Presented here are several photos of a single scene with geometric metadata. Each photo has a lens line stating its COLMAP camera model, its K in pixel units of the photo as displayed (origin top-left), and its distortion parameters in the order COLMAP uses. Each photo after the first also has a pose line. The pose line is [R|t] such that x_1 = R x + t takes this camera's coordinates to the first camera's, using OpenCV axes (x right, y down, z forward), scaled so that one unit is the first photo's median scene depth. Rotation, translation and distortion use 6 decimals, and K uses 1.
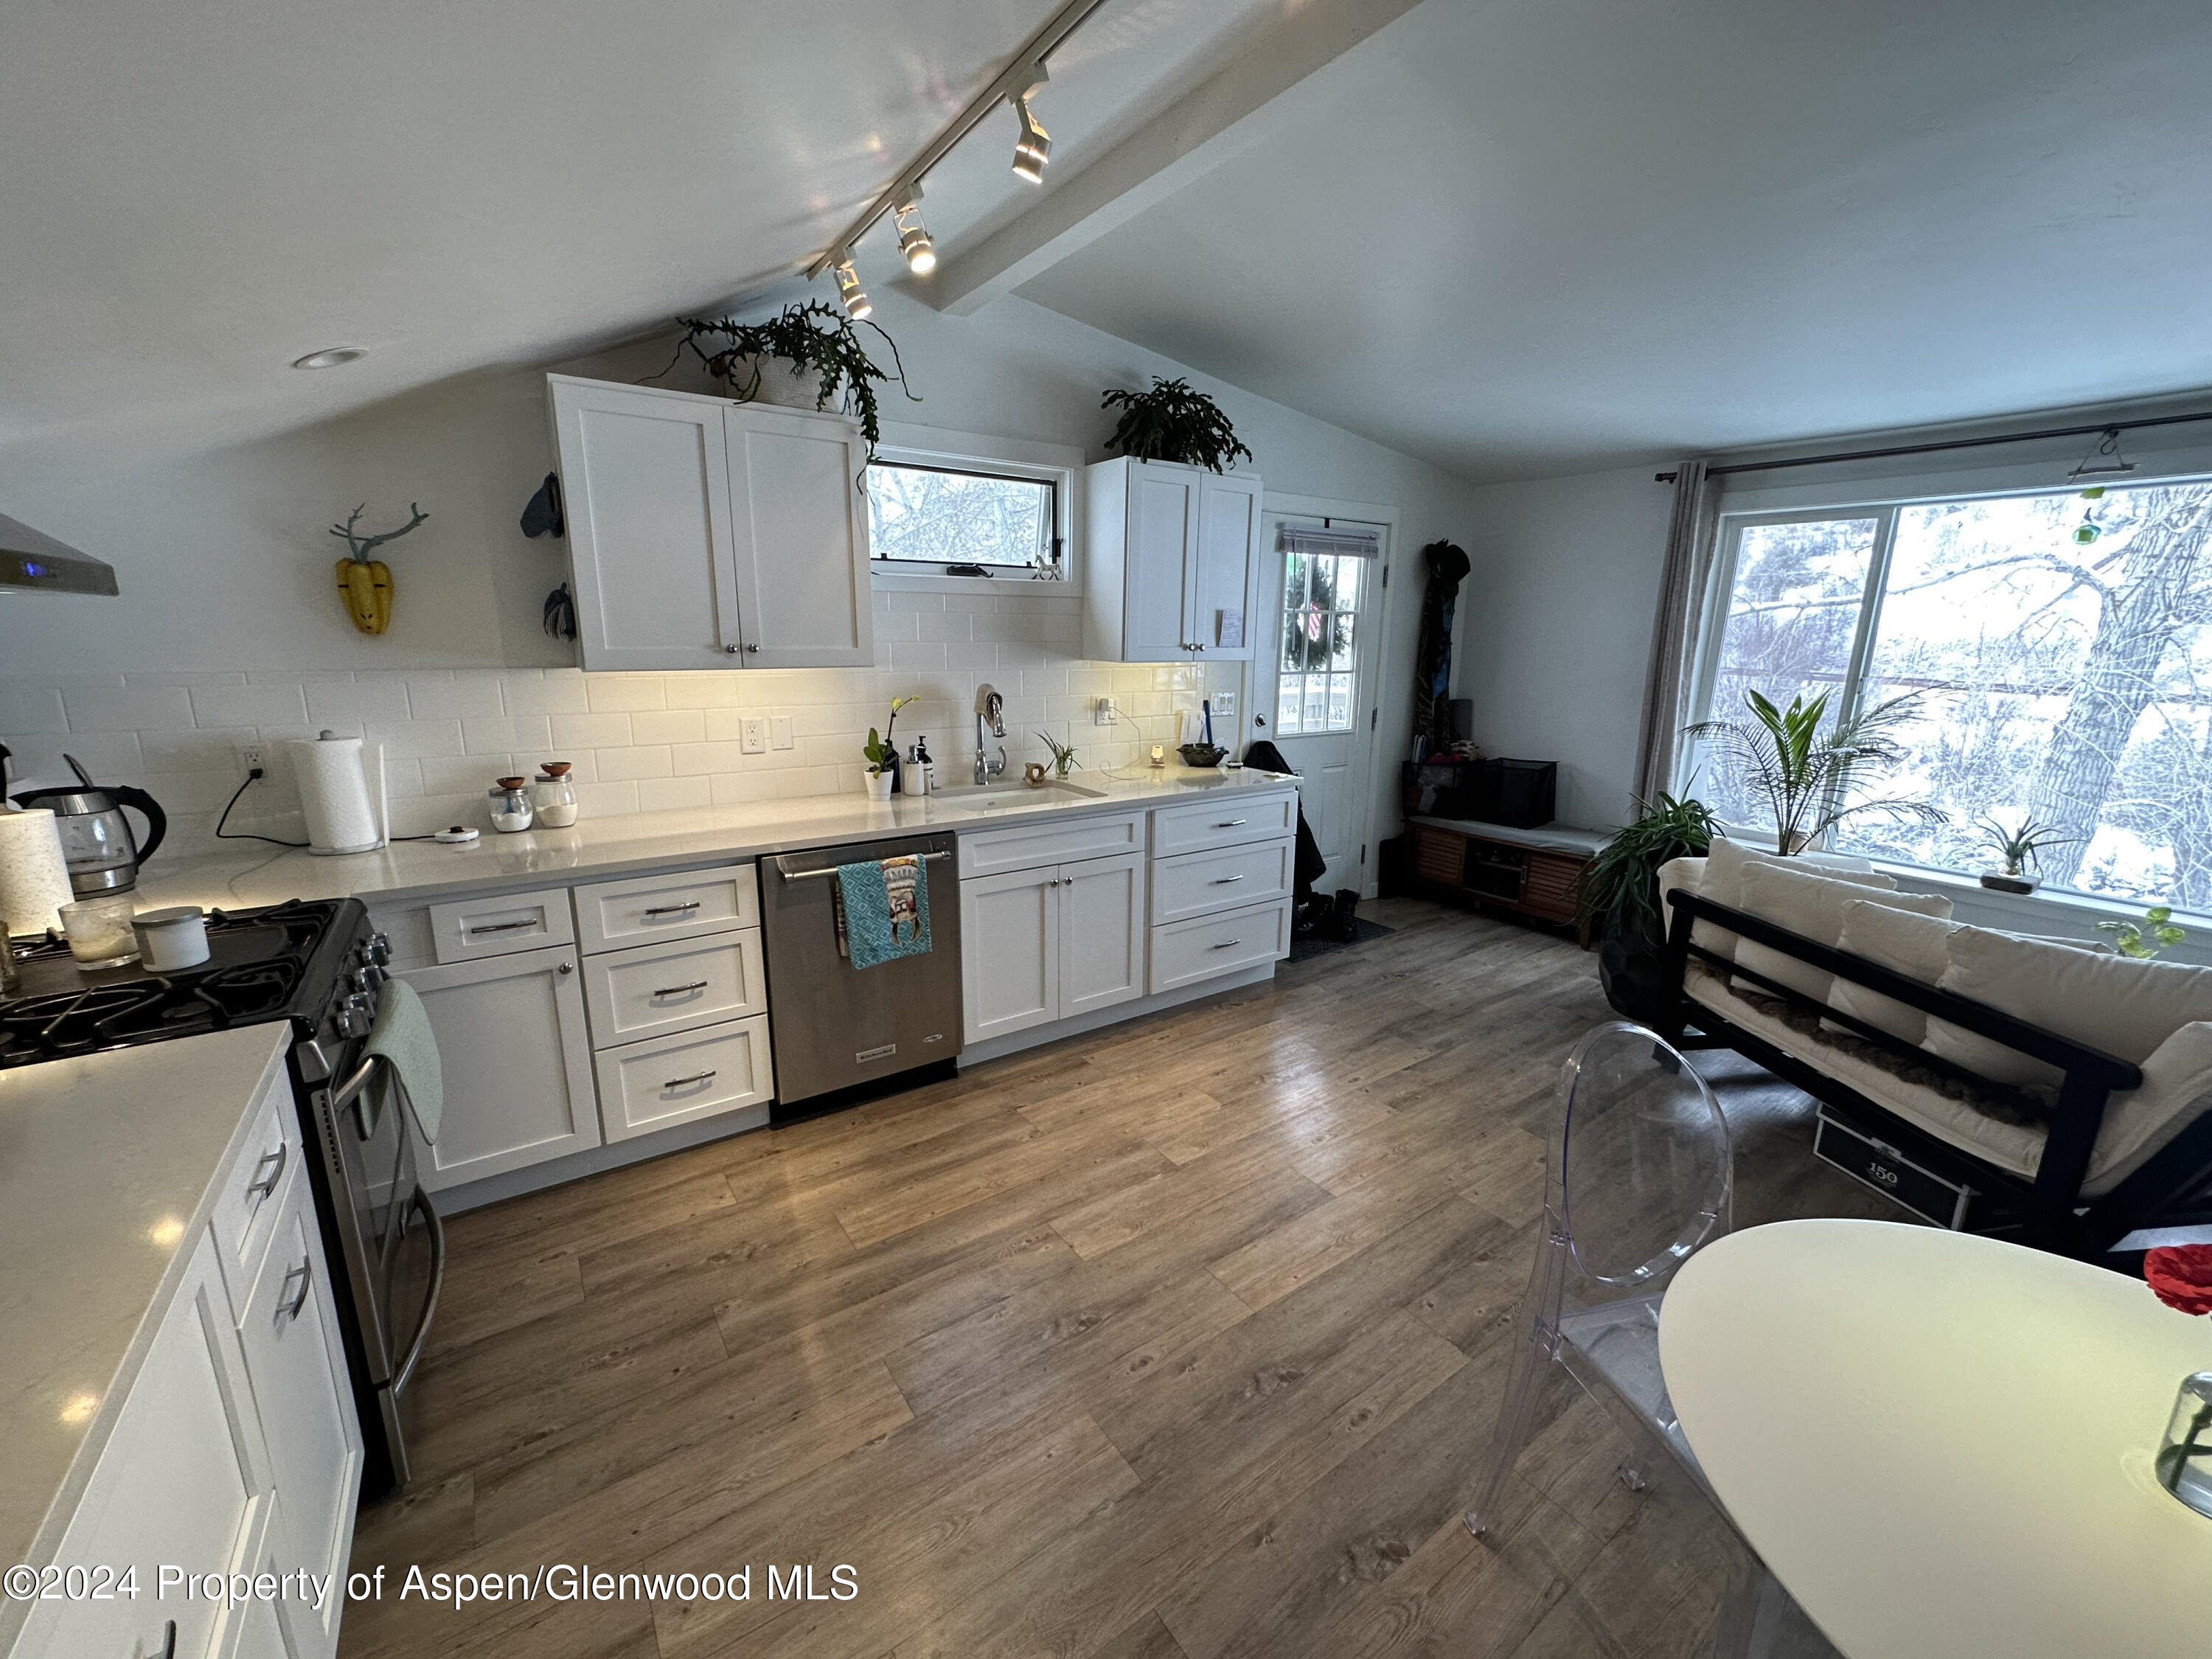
lens RADIAL K [[880.0, 0, 1103.5], [0, 880.0, 829.0], [0, 0, 1]] dist [-0.001589, 0.000203]
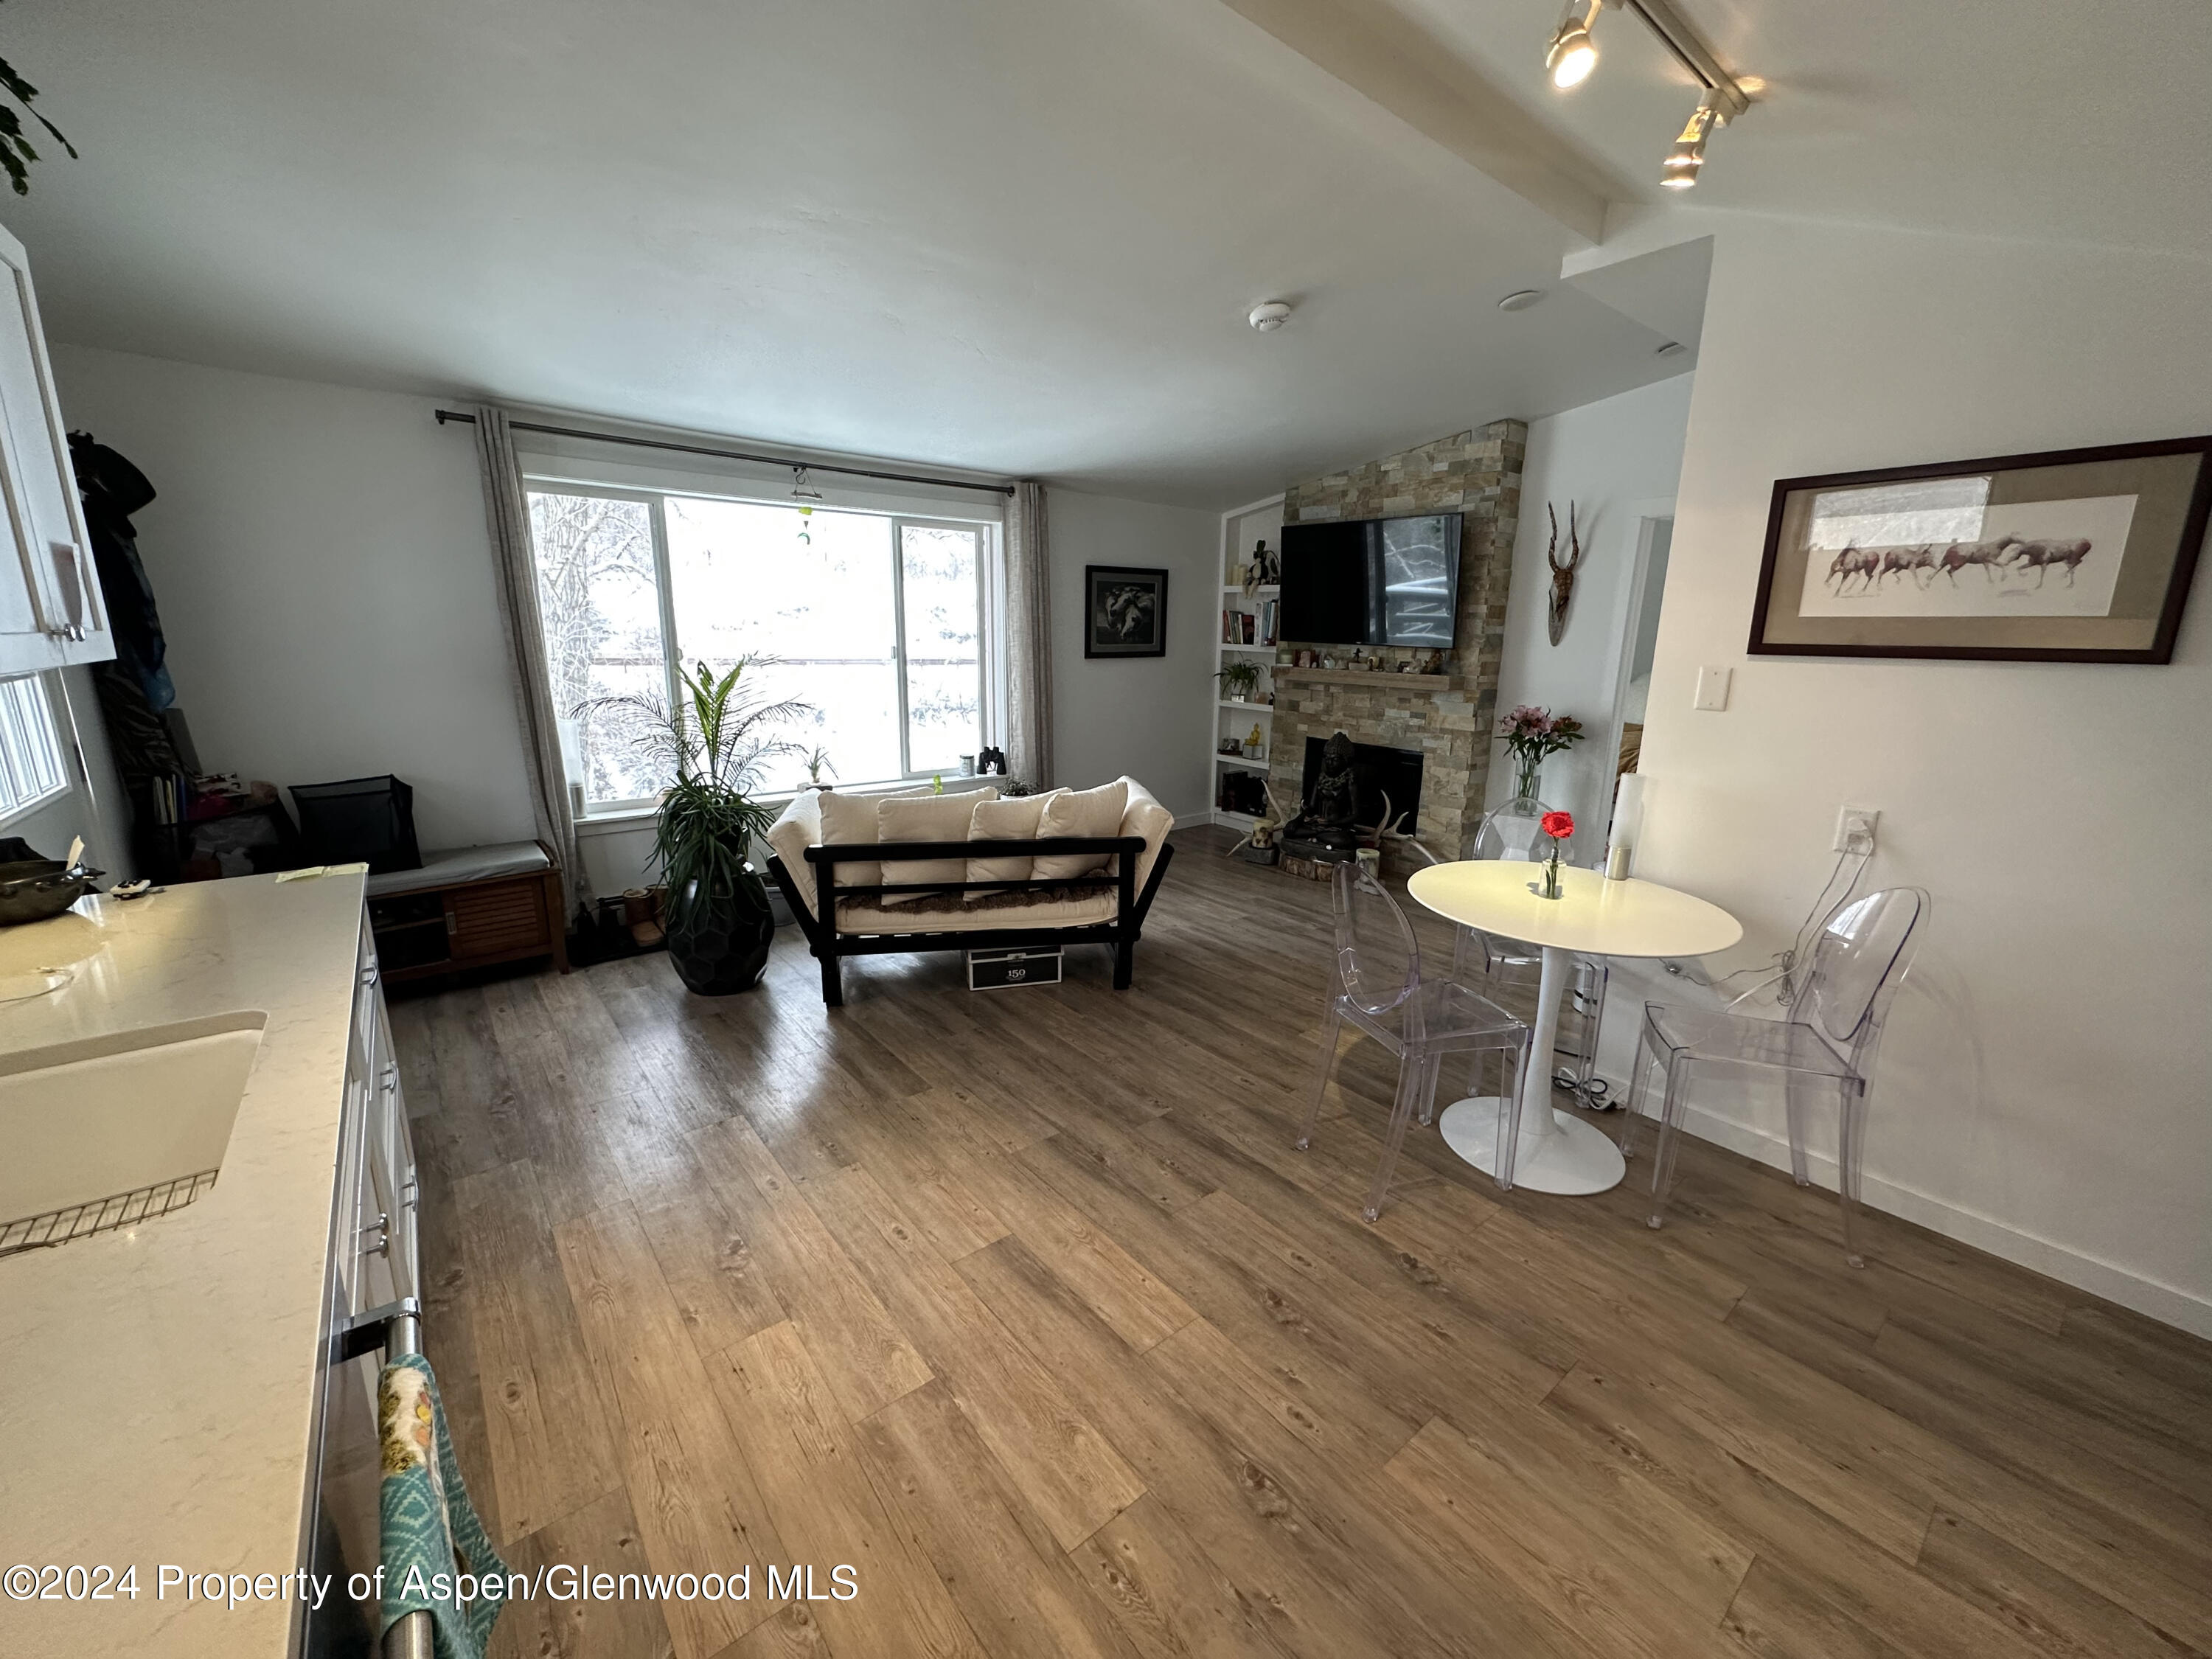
lens RADIAL K [[880.3, 0, 1103.8], [0, 880.3, 827.9], [0, 0, 1]] dist [0.000176, 0.000300]
pose [[-0.071274, -0.236522, 0.969008, -0.384633], [0.205266, 0.947208, 0.246299, -0.134657], [-0.976107, 0.216460, -0.018961, 0.610230]]
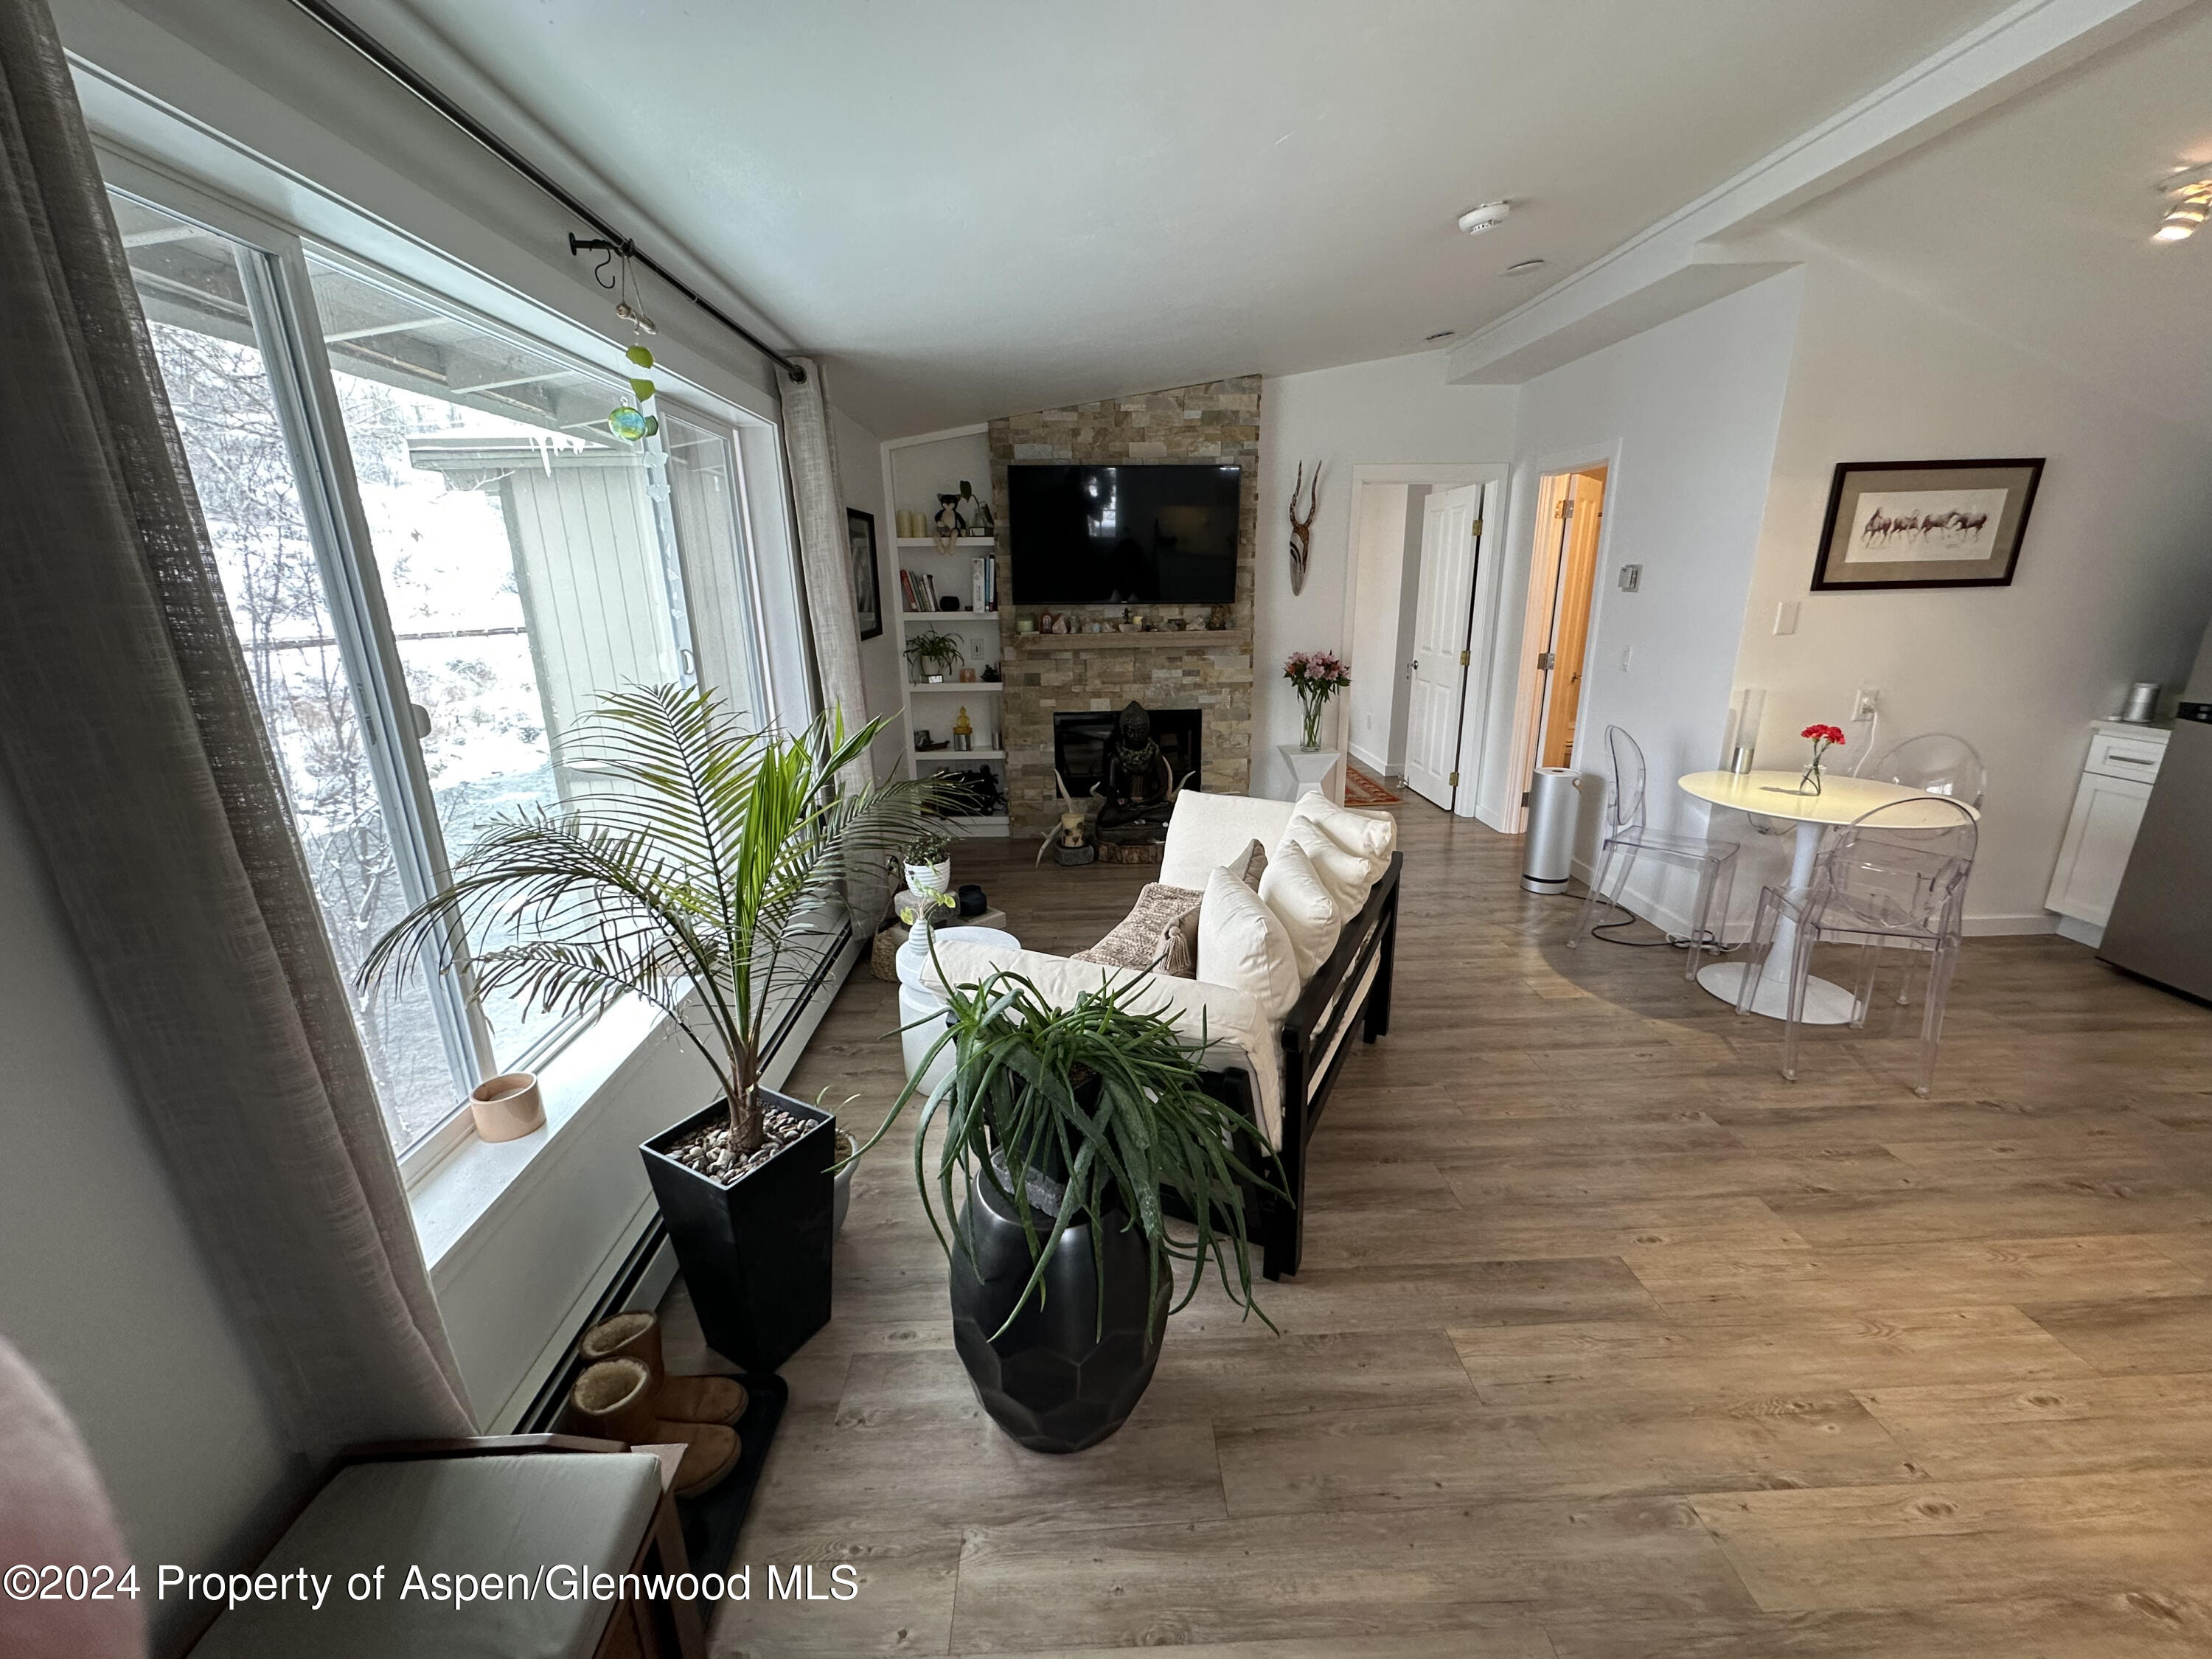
lens RADIAL K [[880.0, 0, 1103.5], [0, 880.0, 829.0], [0, 0, 1]] dist [-0.001589, 0.000203]
pose [[-0.839864, -0.143904, 0.523373, 0.434648], [0.129936, 0.882881, 0.451262, -0.299316], [-0.527015, 0.447004, -0.722802, 1.315387]]
